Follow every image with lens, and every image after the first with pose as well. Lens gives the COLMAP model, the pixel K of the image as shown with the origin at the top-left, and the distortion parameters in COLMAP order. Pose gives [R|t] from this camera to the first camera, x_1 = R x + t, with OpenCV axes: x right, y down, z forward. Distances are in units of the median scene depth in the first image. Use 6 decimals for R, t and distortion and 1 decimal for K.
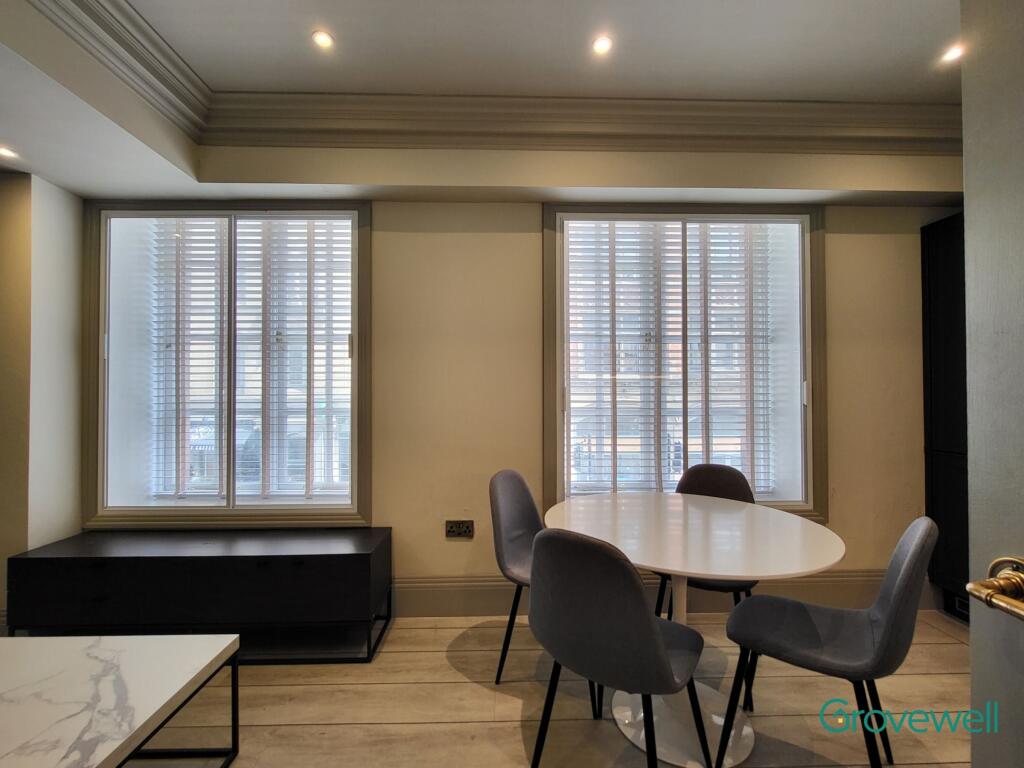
lens RADIAL K [[461.3, 0, 509.5], [0, 461.3, 389.6], [0, 0, 1]] dist [0.002841, 0.000243]
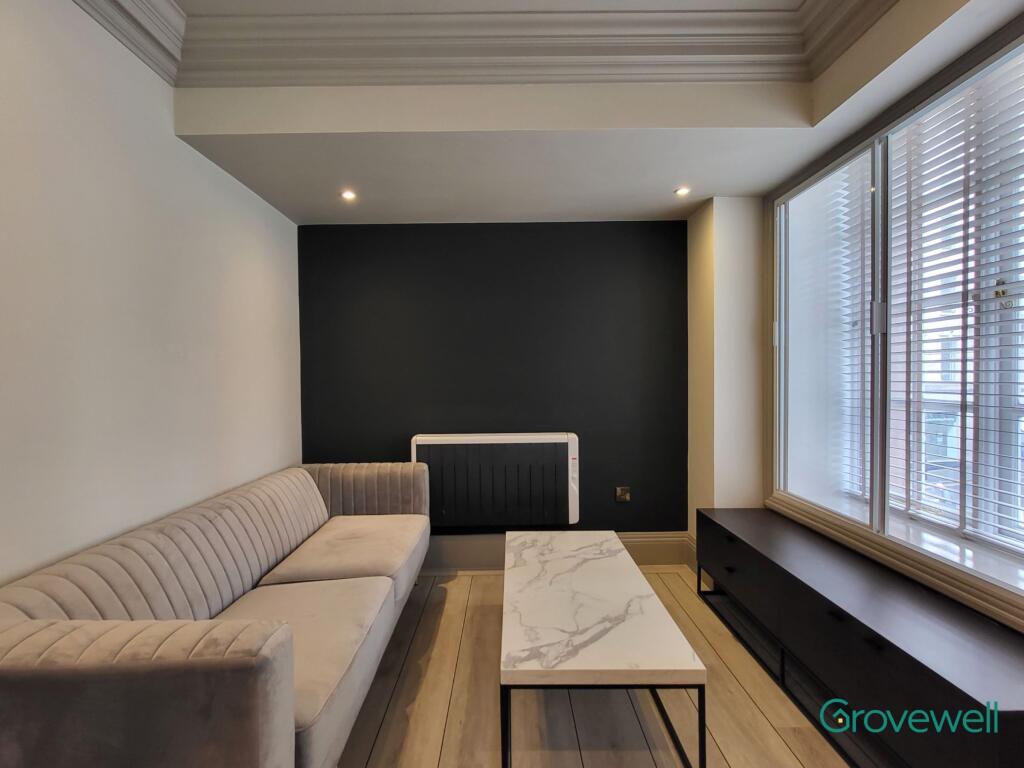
lens RADIAL K [[461.3, 0, 507.4], [0, 461.3, 383.5], [0, 0, 1]] dist [0.002841, 0.000243]
pose [[-0.034998, 0.016710, -0.999248, 0.170399], [0.014639, 0.999761, 0.016206, -0.007890], [0.999280, -0.014061, -0.035235, 0.438078]]
